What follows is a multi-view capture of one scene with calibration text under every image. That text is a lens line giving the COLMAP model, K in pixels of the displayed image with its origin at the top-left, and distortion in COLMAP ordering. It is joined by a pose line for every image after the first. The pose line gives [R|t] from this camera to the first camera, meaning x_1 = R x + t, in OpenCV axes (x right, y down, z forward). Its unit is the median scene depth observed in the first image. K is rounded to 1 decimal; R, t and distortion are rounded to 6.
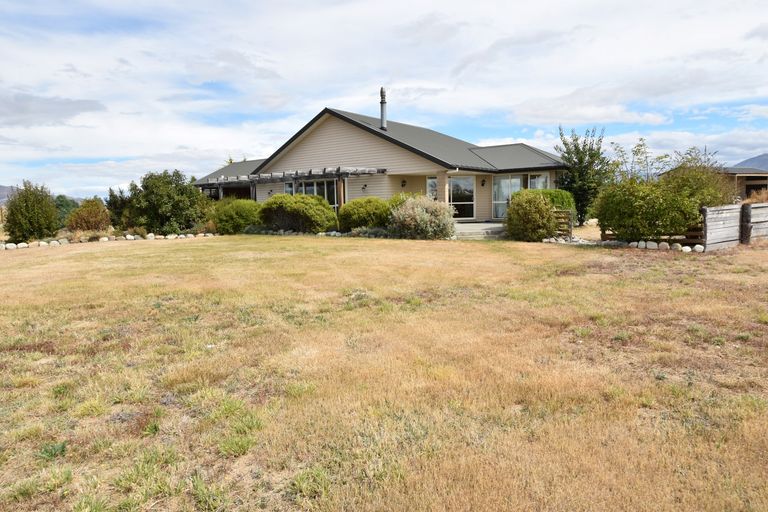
lens RADIAL K [[463.8, 0, 384.0], [0, 463.8, 256.0], [0, 0, 1]] dist [0.061266, 0.000225]
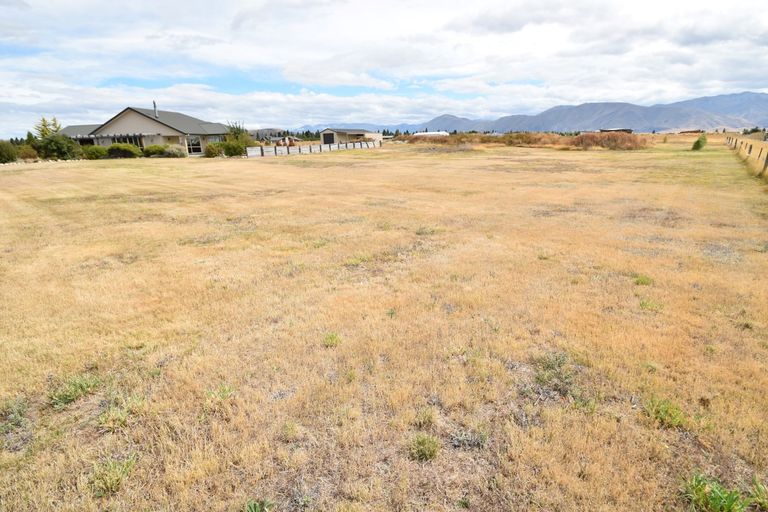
lens RADIAL K [[352.6, 0, 384.0], [0, 352.6, 256.0], [0, 0, 1]] dist [-0.001326, -0.000614]
pose [[0.867537, -0.151032, 0.473886, 0.059513], [0.061330, 0.977993, 0.199420, 0.197201], [-0.493576, -0.143941, 0.857708, -1.637395]]
